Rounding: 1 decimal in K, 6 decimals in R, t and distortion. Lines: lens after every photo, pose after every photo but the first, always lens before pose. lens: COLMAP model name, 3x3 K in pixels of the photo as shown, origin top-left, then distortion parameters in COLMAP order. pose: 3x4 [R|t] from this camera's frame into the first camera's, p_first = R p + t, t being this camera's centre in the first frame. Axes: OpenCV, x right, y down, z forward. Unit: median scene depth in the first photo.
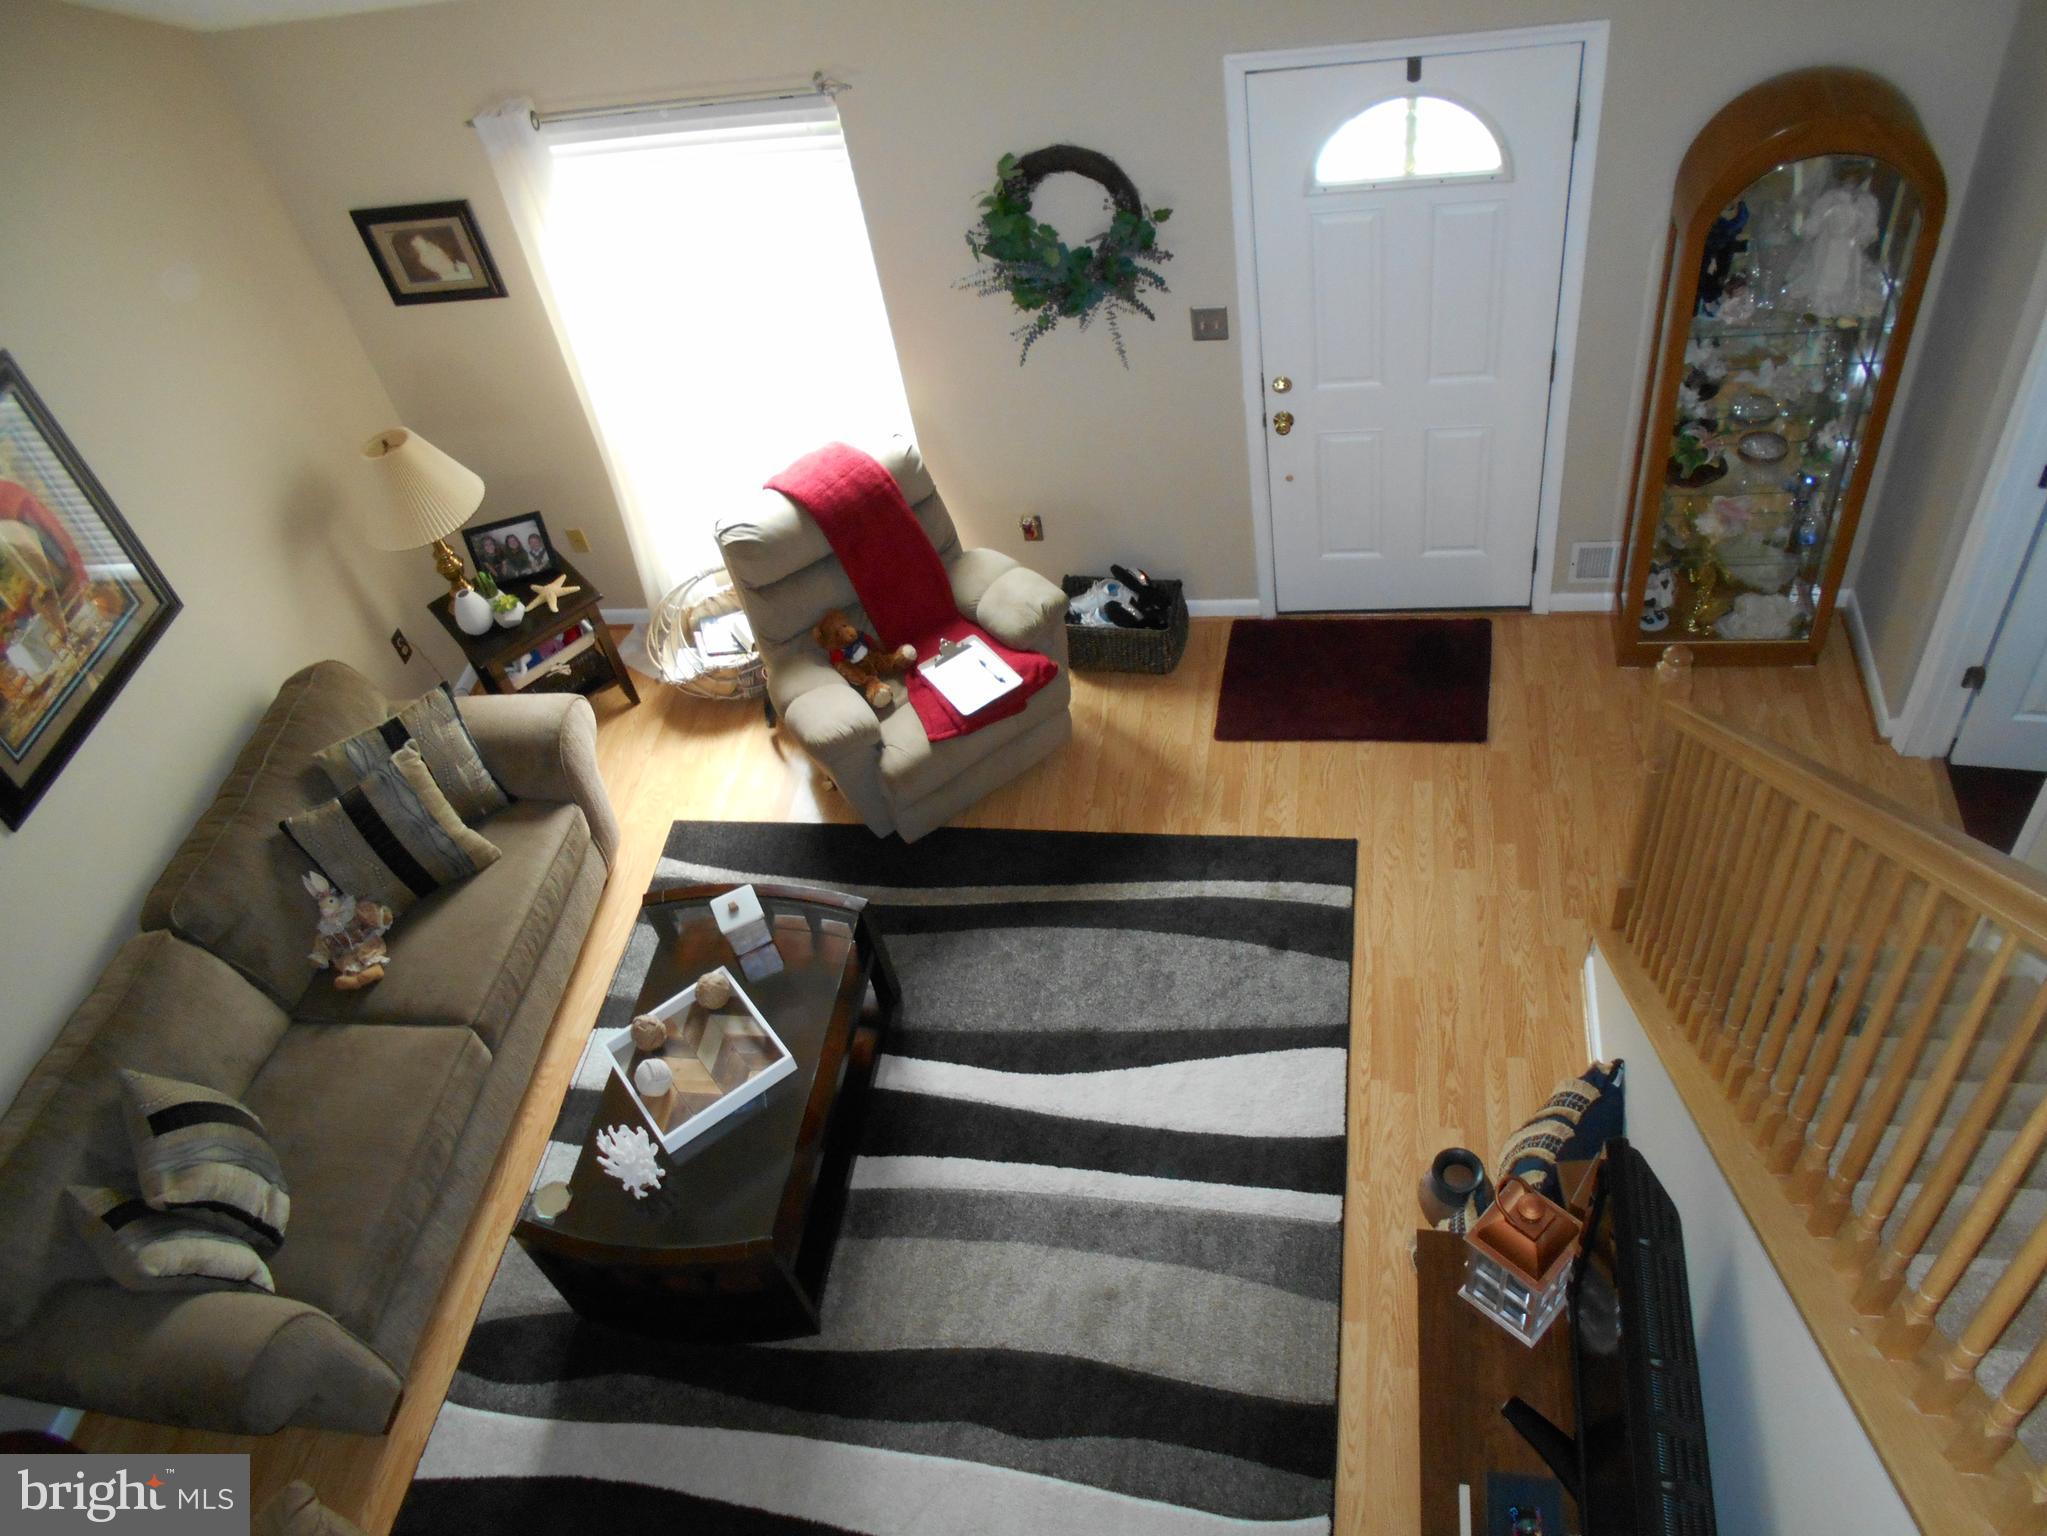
lens RADIAL K [[1603.3, 0, 1023.5], [0, 1603.3, 768.0], [0, 0, 1]] dist [-0.025309, 0.065711]
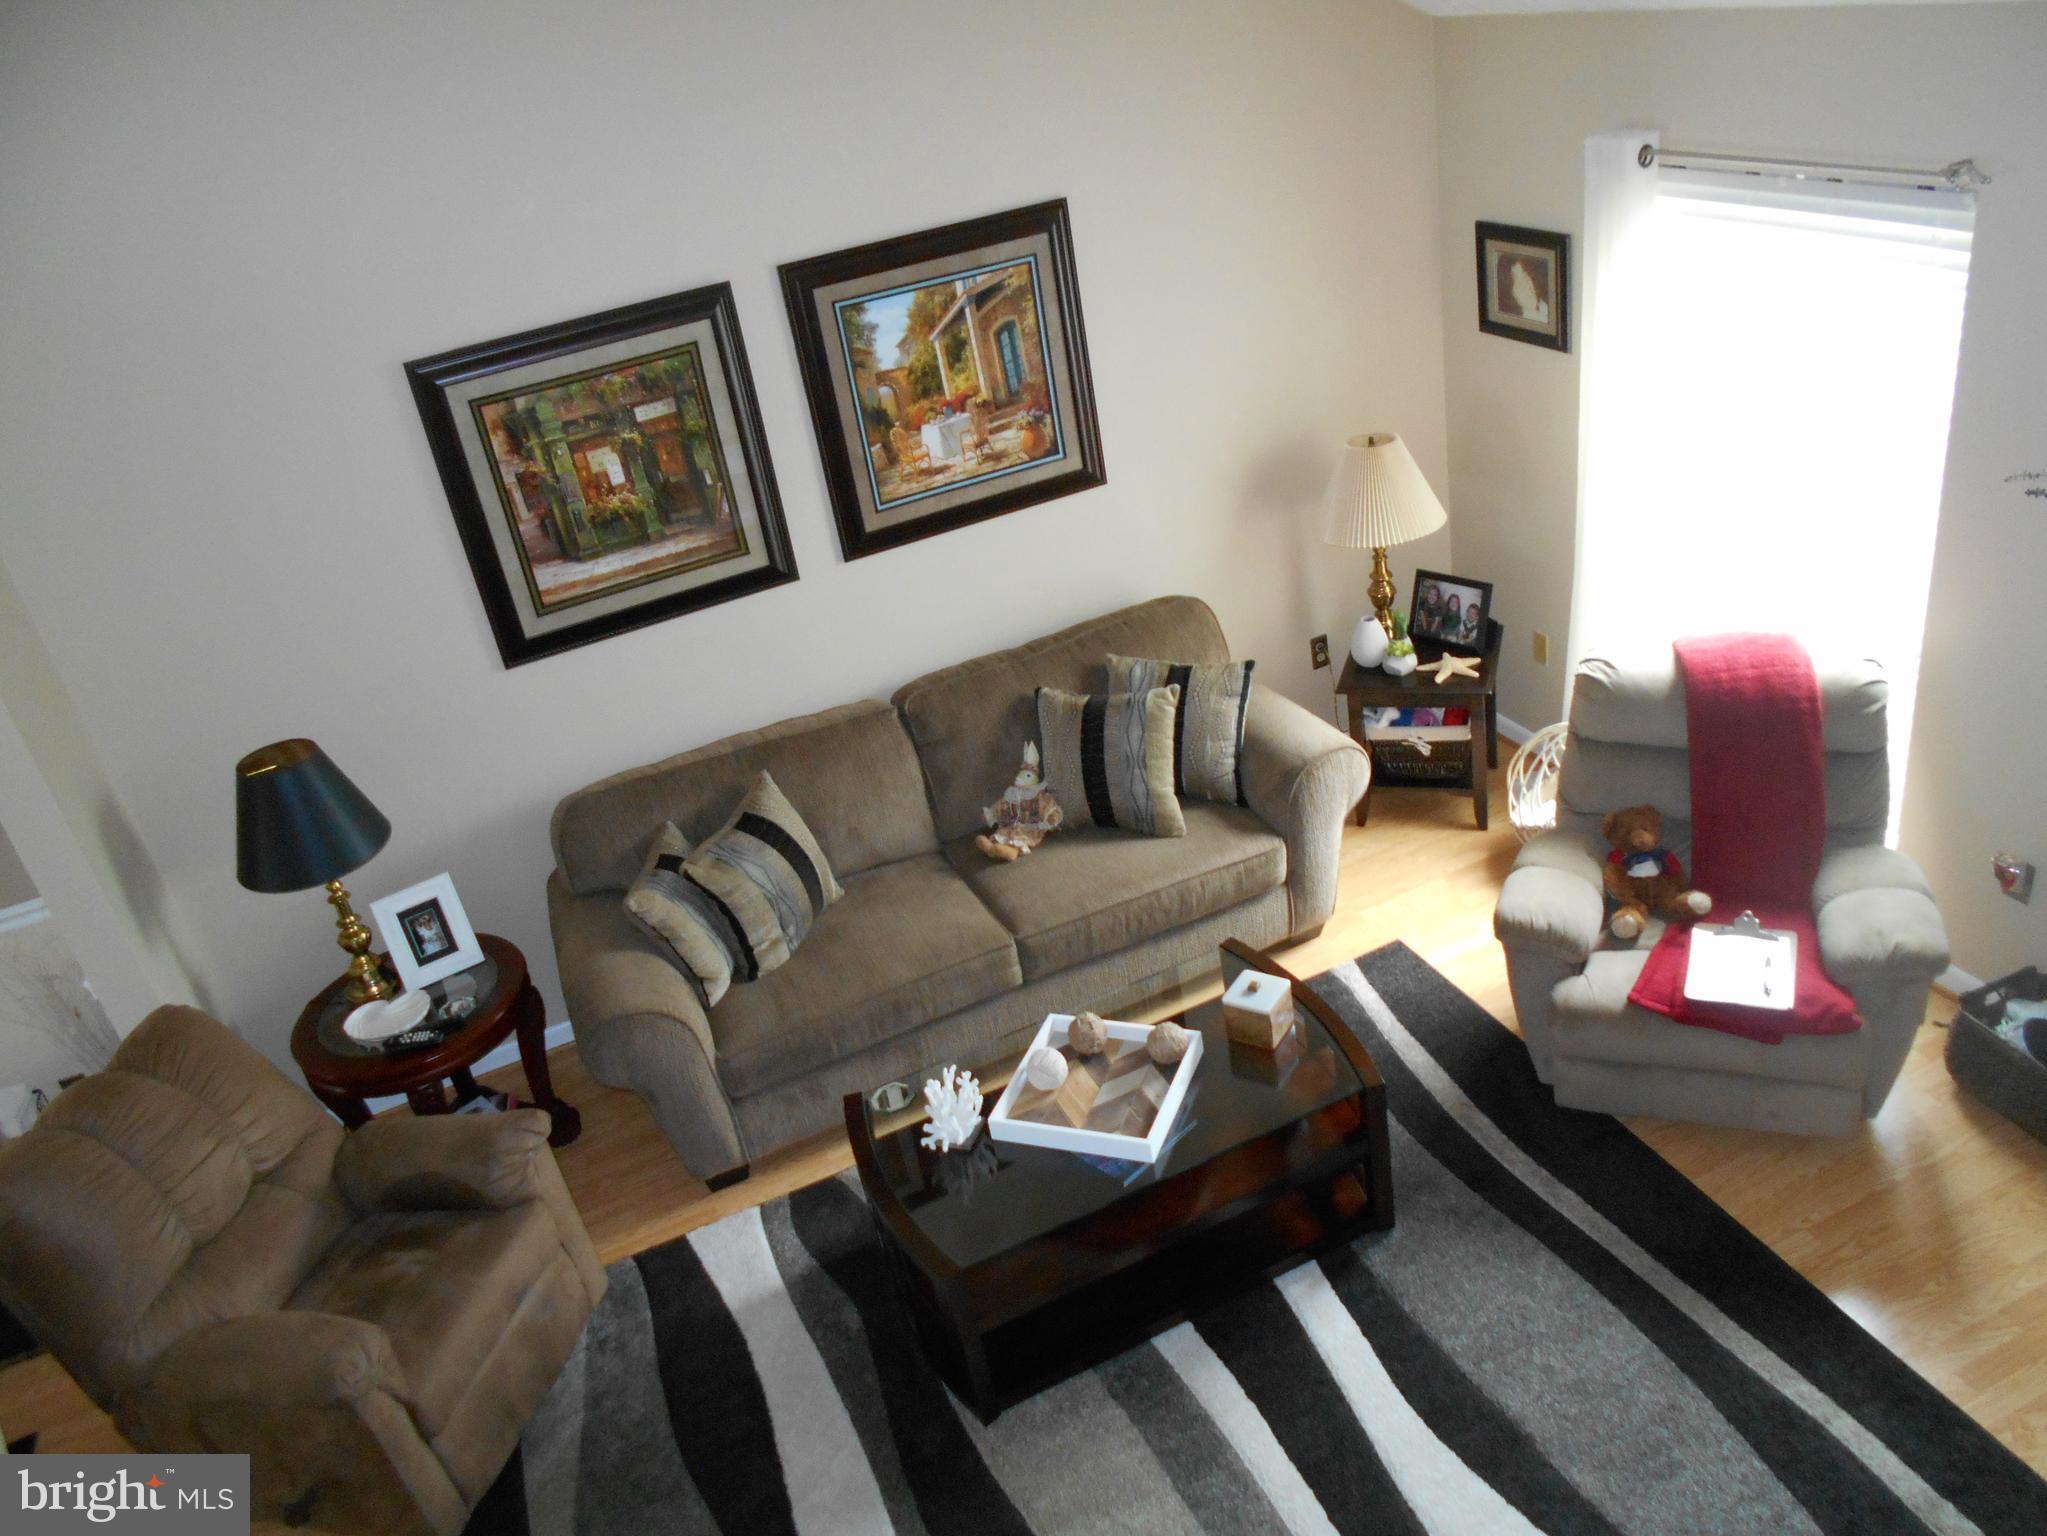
lens RADIAL K [[1603.3, 0, 1023.5], [0, 1603.3, 768.0], [0, 0, 1]] dist [-0.025309, 0.065711]
pose [[0.559581, 0.470422, -0.682329, 0.245937], [-0.555306, 0.823979, 0.112672, -0.032900], [0.615228, 0.315852, 0.722310, 0.241536]]
